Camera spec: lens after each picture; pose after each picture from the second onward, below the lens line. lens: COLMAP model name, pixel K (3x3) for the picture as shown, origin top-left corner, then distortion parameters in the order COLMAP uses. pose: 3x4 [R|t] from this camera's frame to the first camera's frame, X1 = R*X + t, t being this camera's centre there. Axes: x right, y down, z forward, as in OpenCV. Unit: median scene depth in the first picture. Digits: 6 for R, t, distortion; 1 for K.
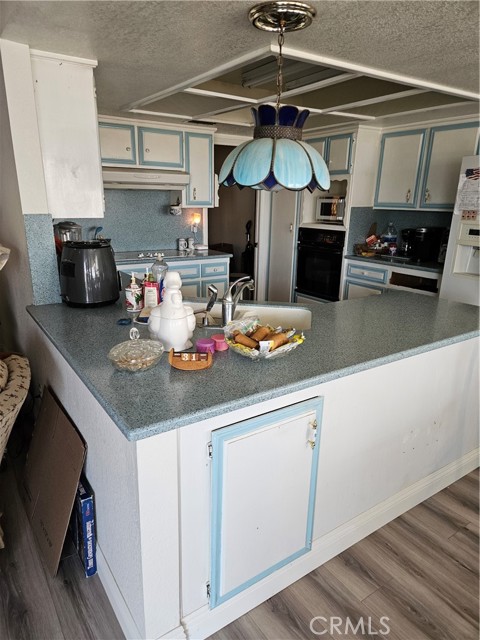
lens RADIAL K [[433.2, 0, 236.2], [0, 433.2, 319.3], [0, 0, 1]] dist [0.073468, -0.048091]
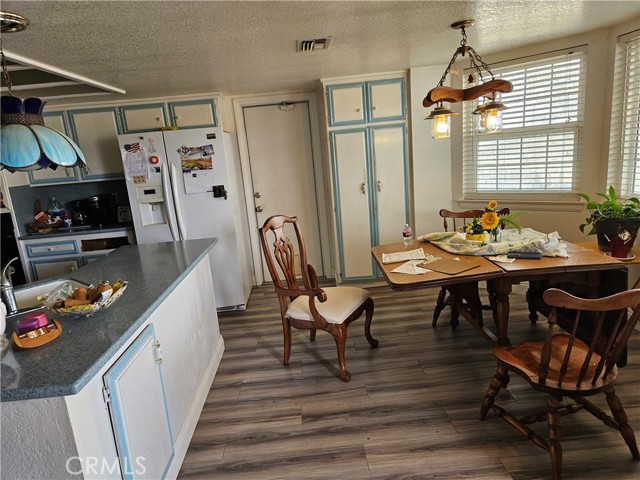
lens RADIAL K [[433.2, 0, 322.5], [0, 433.2, 241.5], [0, 0, 1]] dist [0.073468, -0.048091]
pose [[0.516402, -0.239708, 0.822113, -0.262823], [0.328418, 0.942054, 0.068387, 0.015719], [-0.790867, 0.234681, 0.565202, -0.074891]]
